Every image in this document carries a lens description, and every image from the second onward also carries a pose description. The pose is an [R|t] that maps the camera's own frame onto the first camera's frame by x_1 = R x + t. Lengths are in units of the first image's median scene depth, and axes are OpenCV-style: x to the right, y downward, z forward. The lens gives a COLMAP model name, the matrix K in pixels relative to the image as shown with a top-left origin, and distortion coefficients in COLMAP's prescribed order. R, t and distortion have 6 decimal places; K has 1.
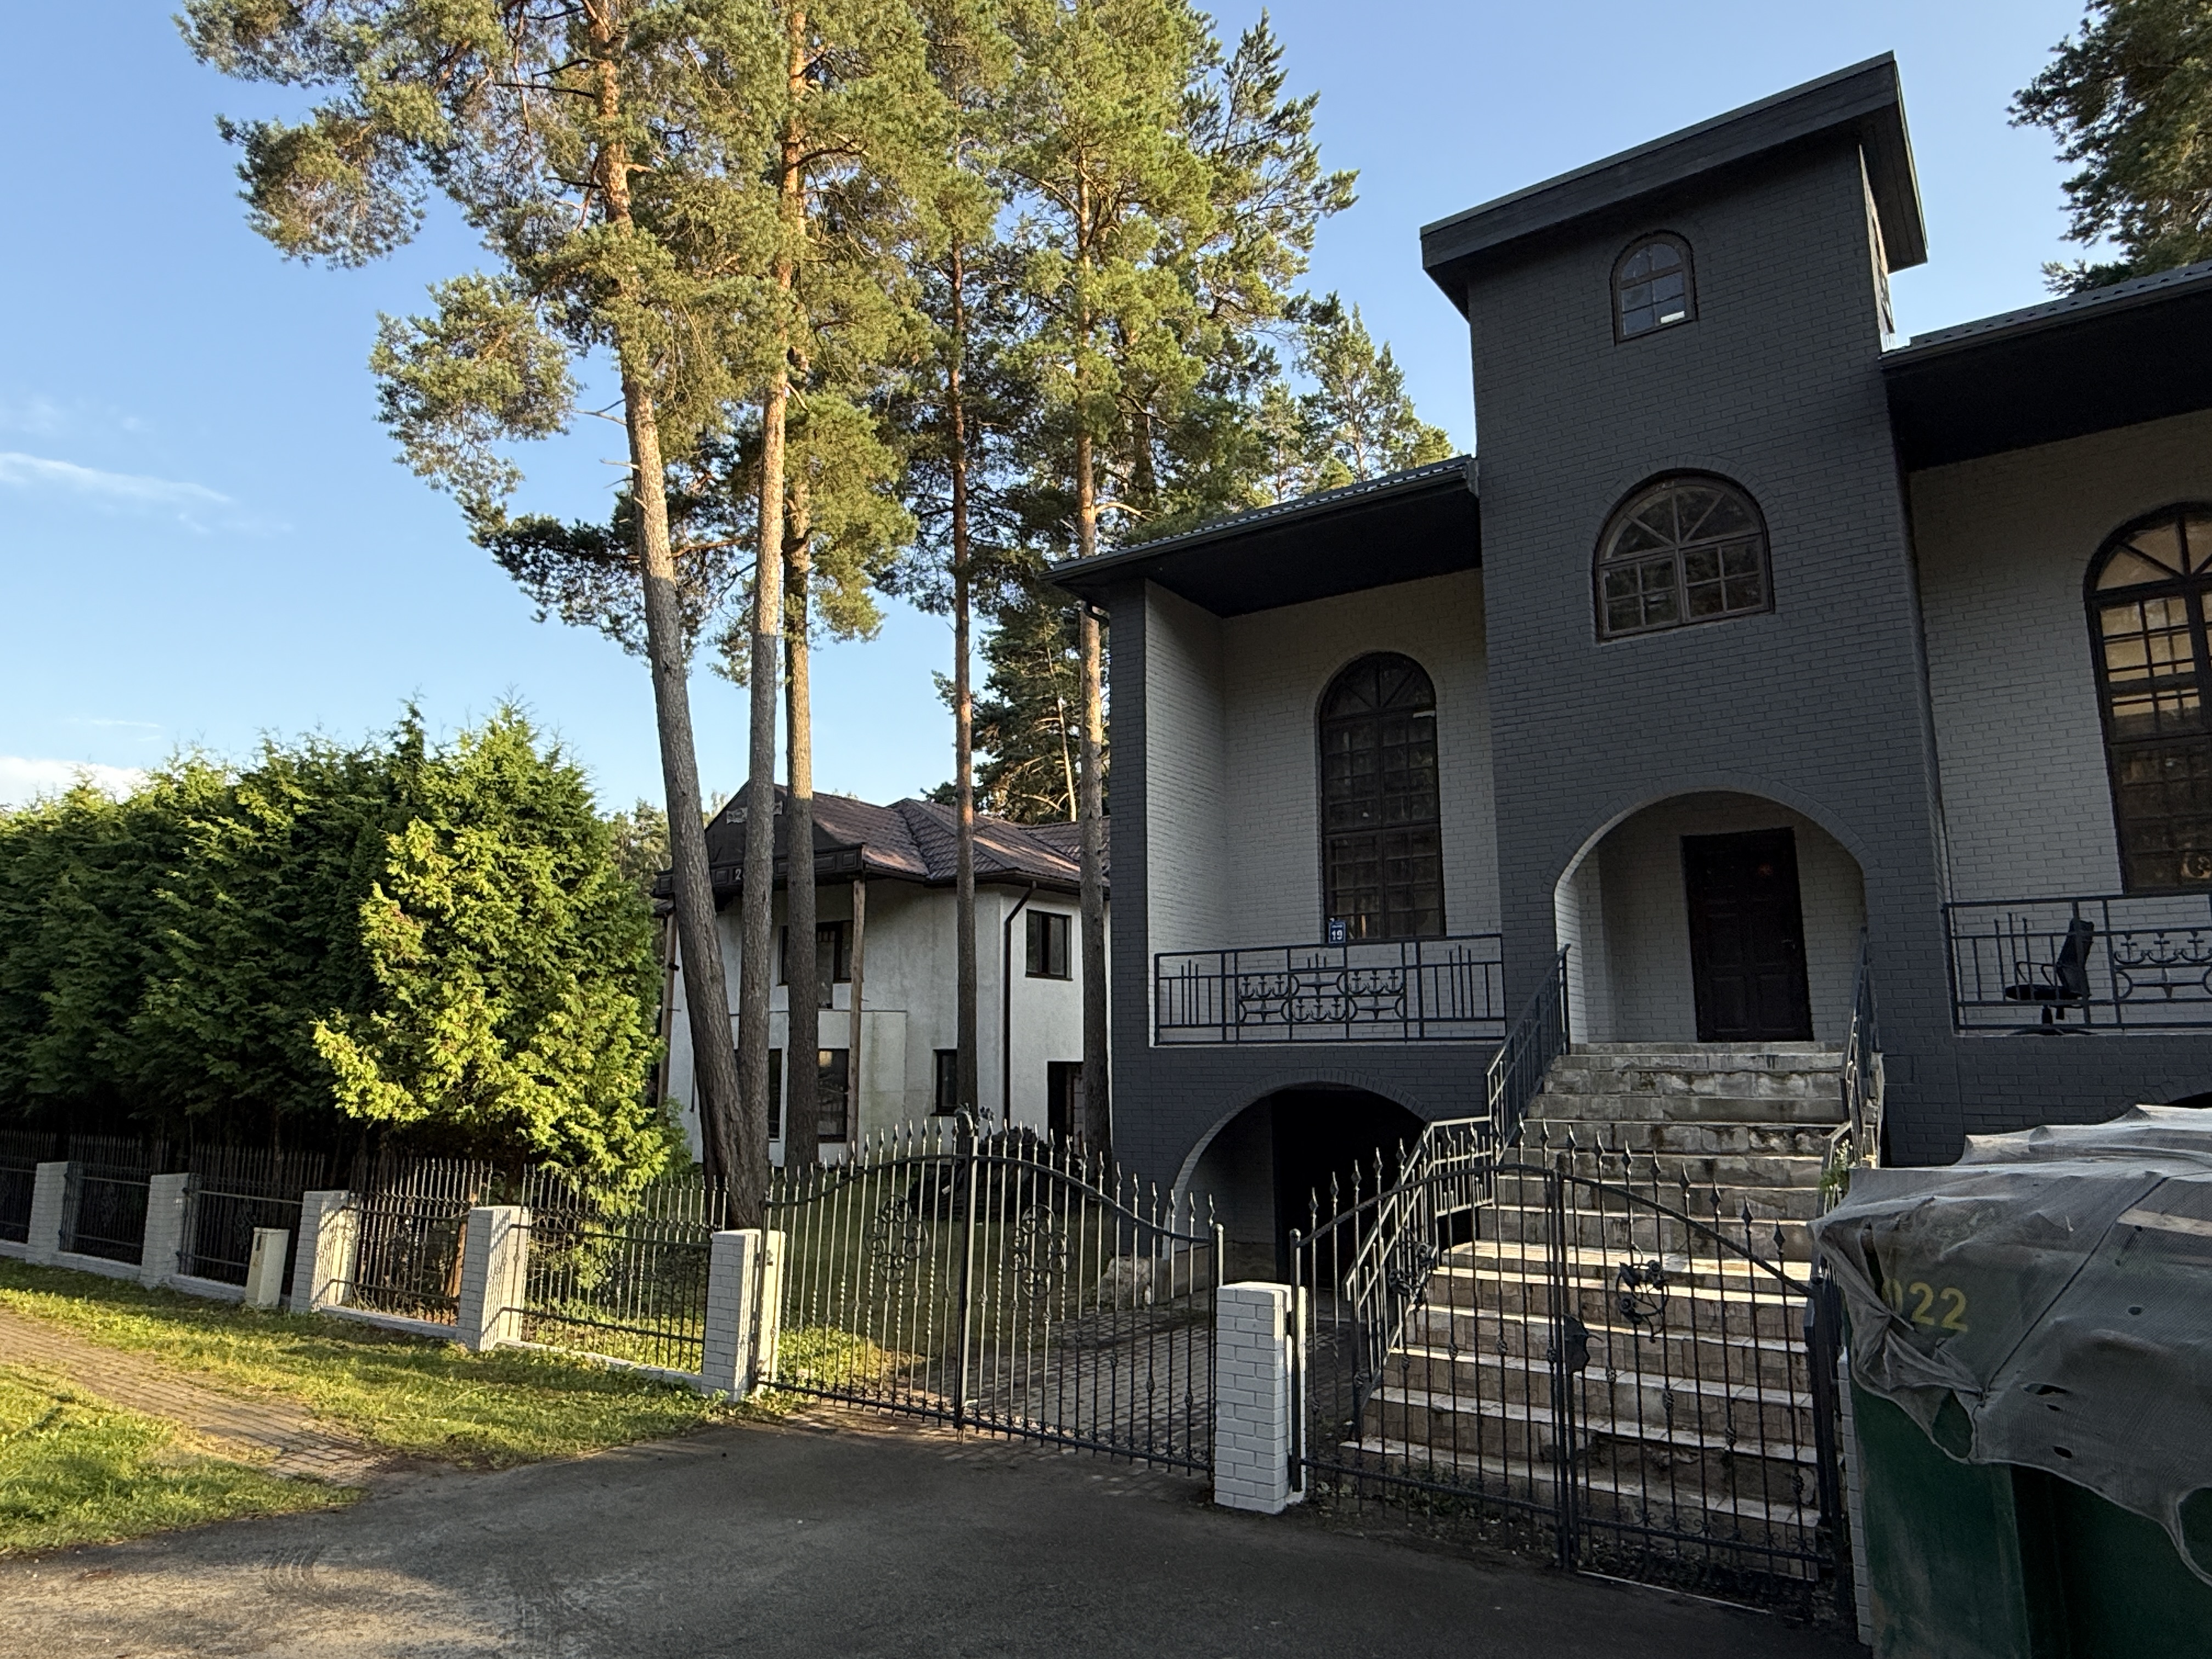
lens RADIAL K [[1336.4, 0, 1105.3], [0, 1336.4, 828.8], [0, 0, 1]] dist [-0.008223, -0.001822]
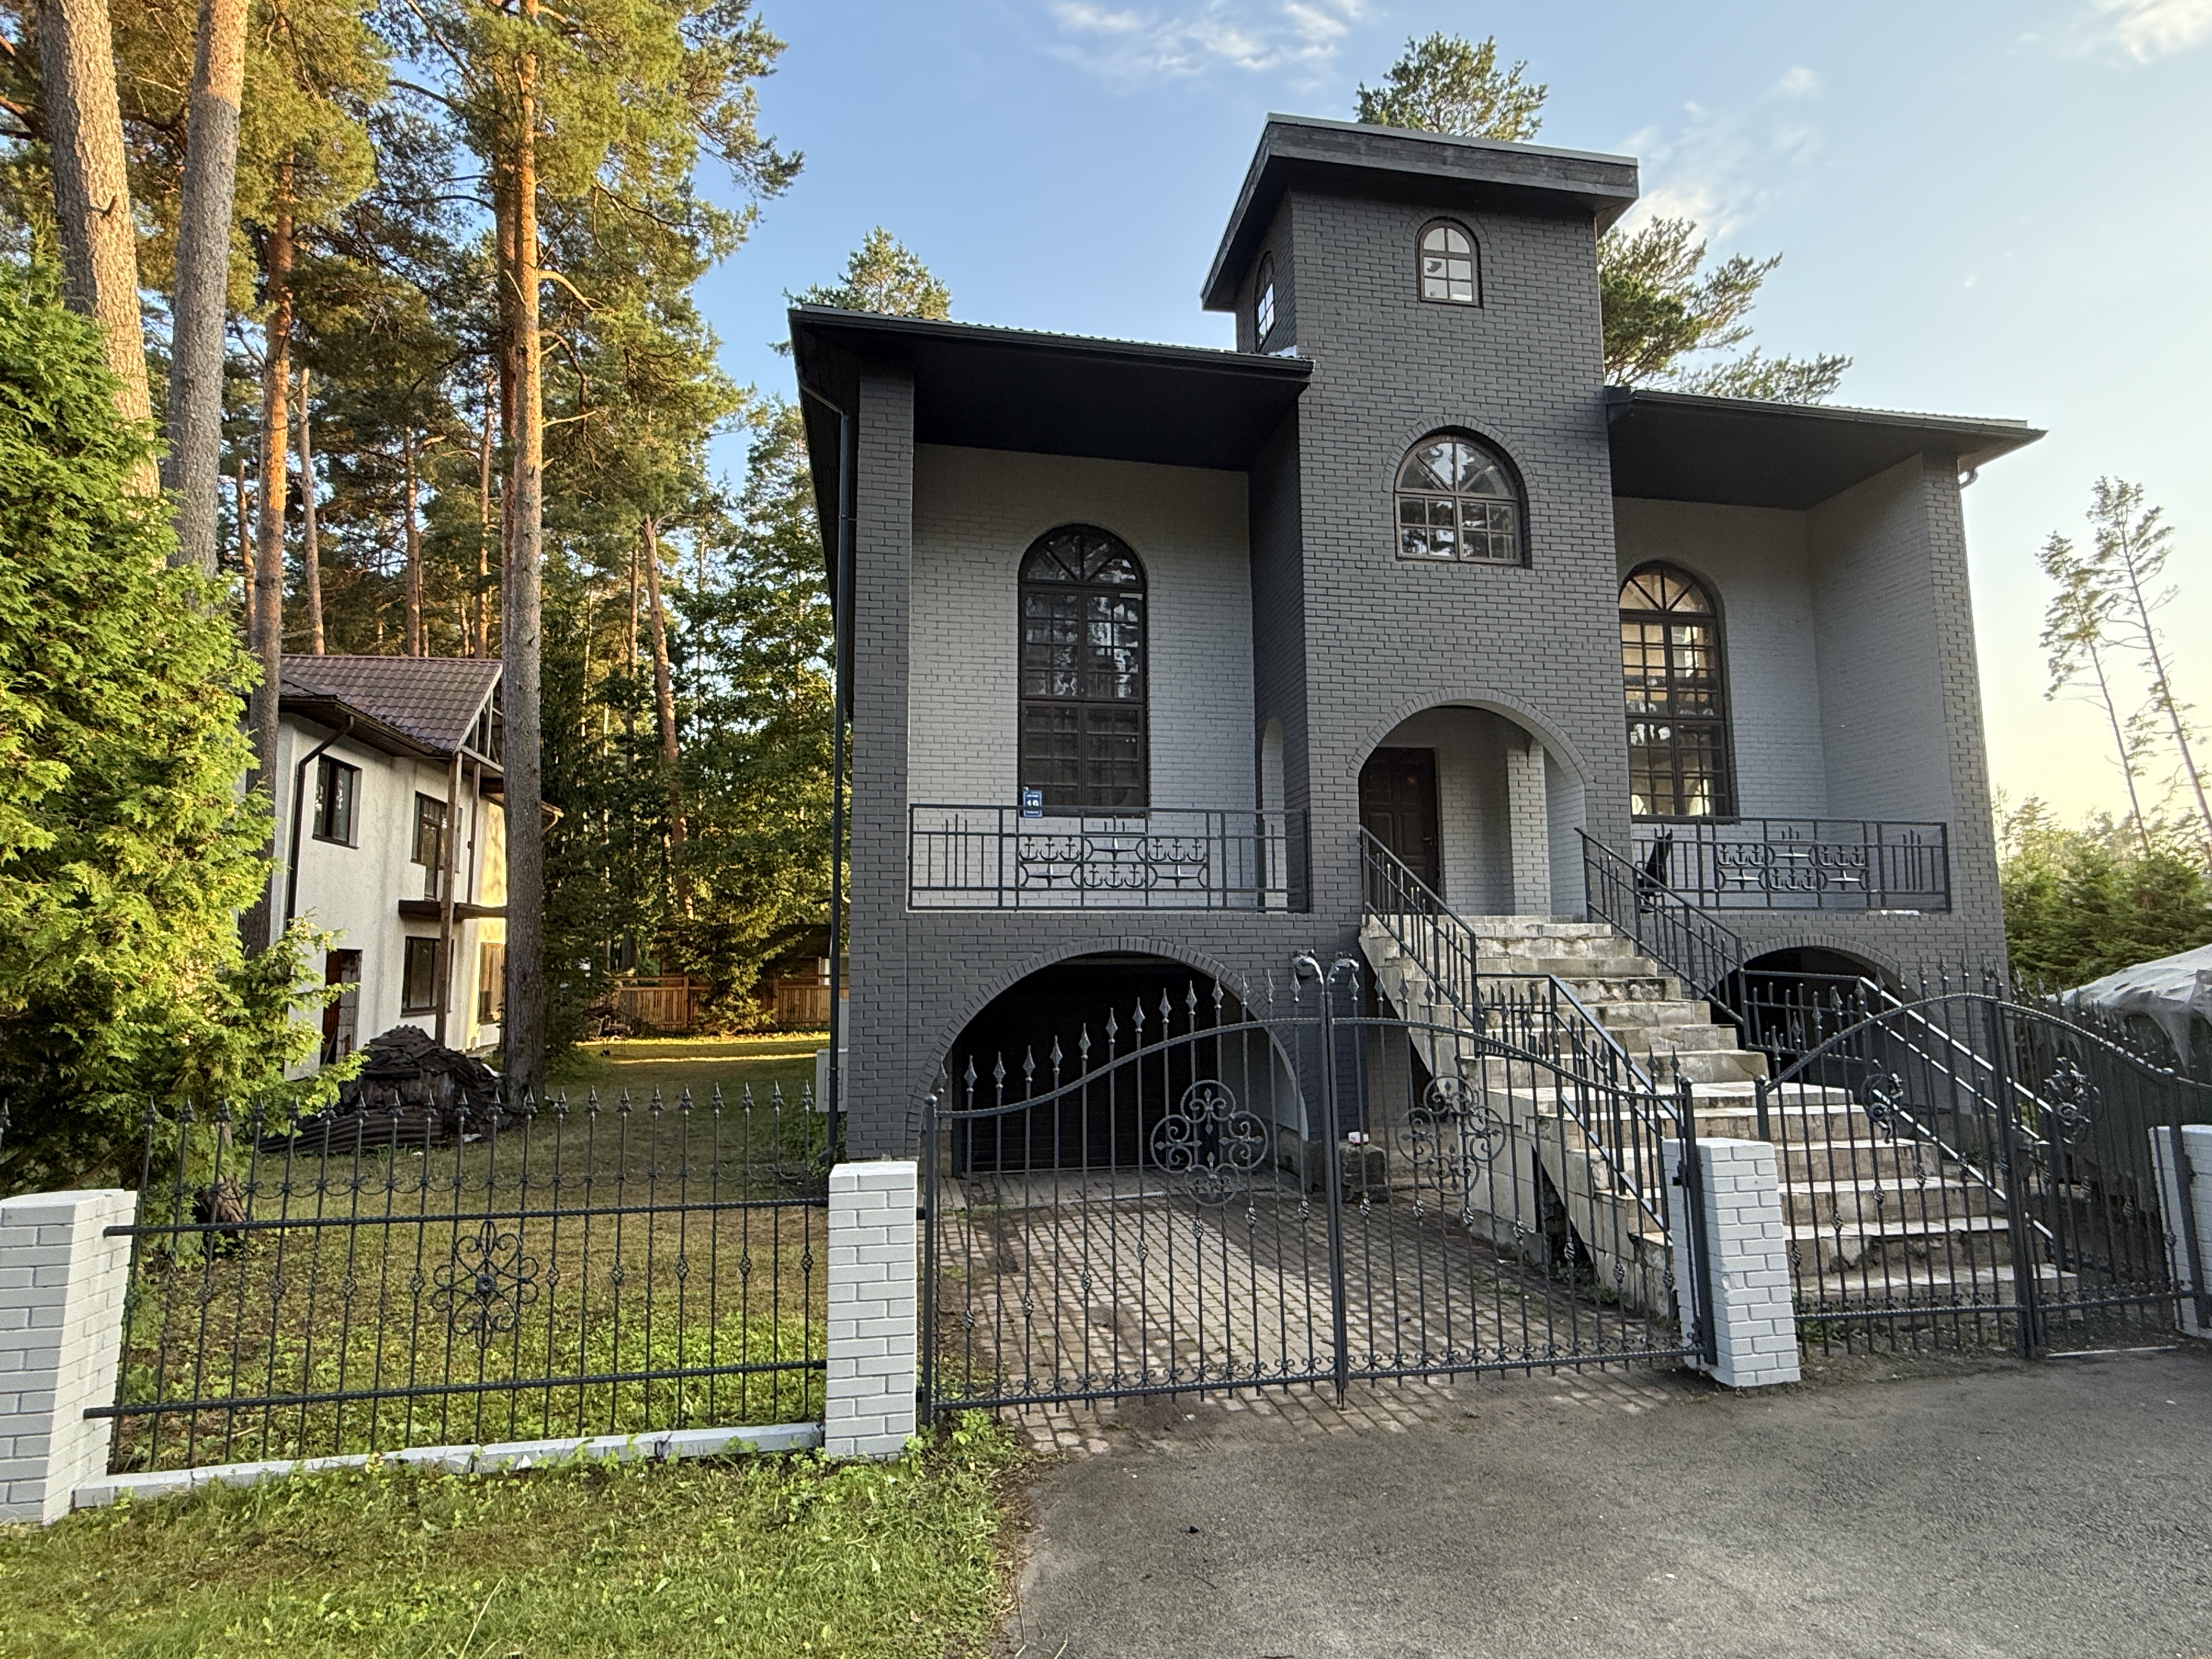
lens RADIAL K [[1165.4, 0, 1097.9], [0, 1165.4, 830.2], [0, 0, 1]] dist [-0.002379, 0.000184]
pose [[0.697568, 0.071818, 0.712910, -0.425470], [-0.122245, 0.992305, 0.019650, 0.083615], [-0.706014, -0.100856, 0.700980, 0.405072]]
